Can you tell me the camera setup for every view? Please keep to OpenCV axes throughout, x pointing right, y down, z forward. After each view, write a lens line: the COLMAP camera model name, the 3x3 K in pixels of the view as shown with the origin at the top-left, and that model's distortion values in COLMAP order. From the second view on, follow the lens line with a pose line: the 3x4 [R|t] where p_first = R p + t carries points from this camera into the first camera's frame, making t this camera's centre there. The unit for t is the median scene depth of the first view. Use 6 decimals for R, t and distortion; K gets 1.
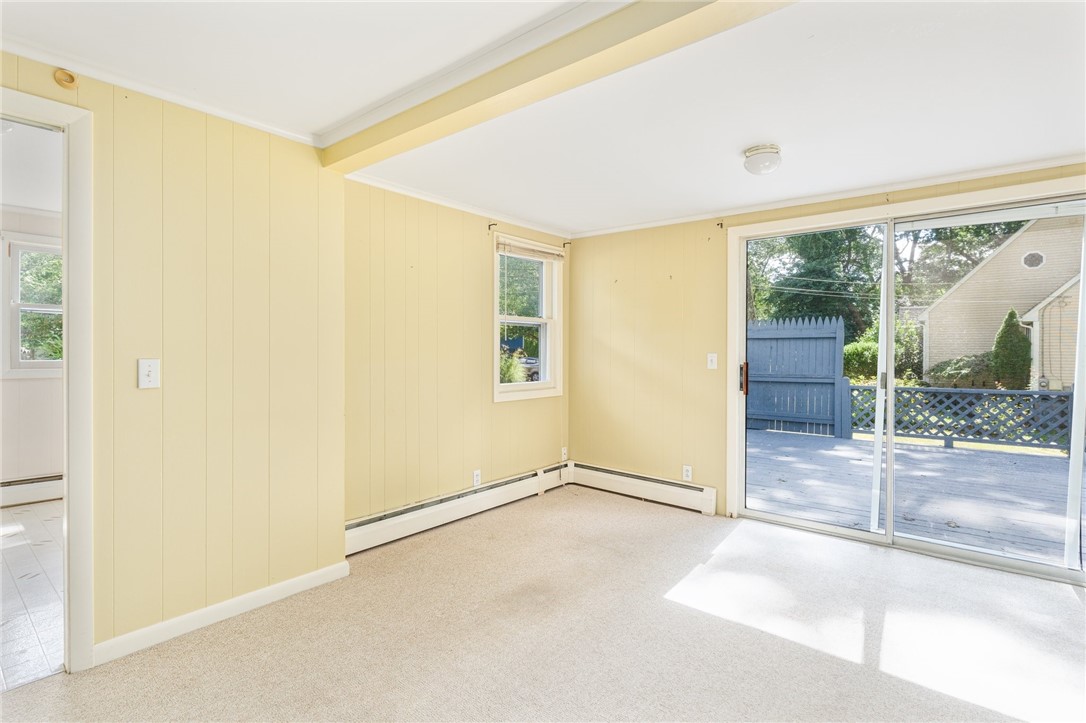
lens RADIAL K [[520.6, 0, 531.8], [0, 520.6, 356.1], [0, 0, 1]] dist [-0.000312, 0.000246]
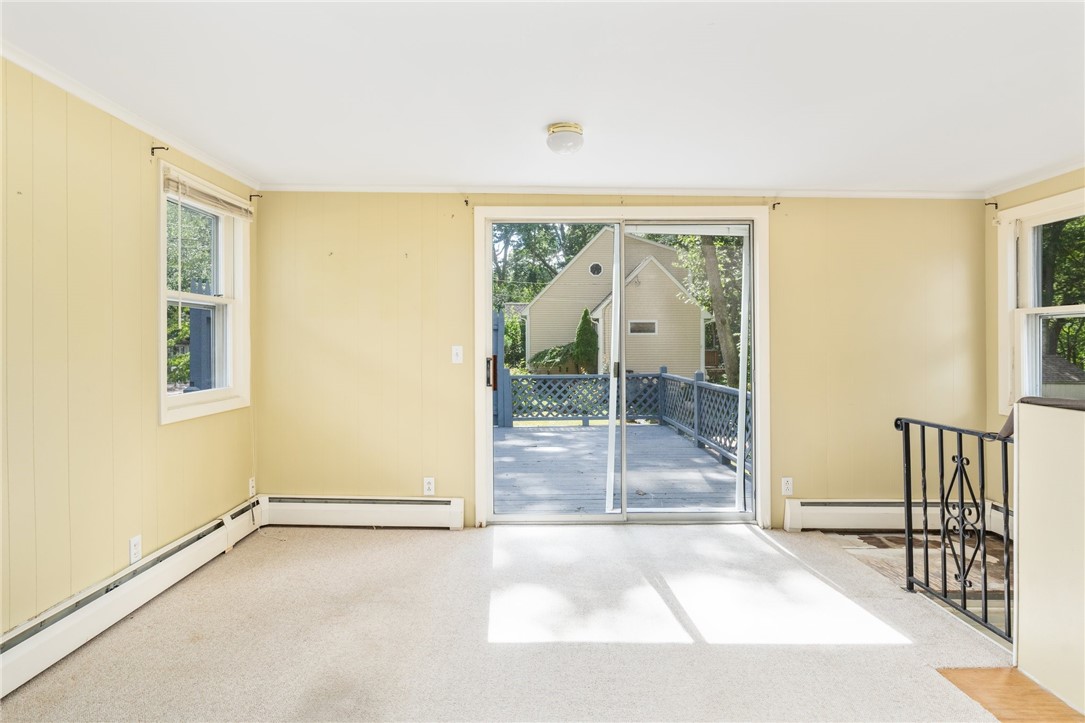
lens RADIAL K [[579.1, 0, 535.2], [0, 579.1, 338.0], [0, 0, 1]] dist [-0.005418, 0.004601]
pose [[0.766100, 0.000352, 0.642722, -0.157856], [0.012328, 0.999808, -0.015242, -0.001005], [-0.642604, 0.019600, 0.765948, 0.138354]]
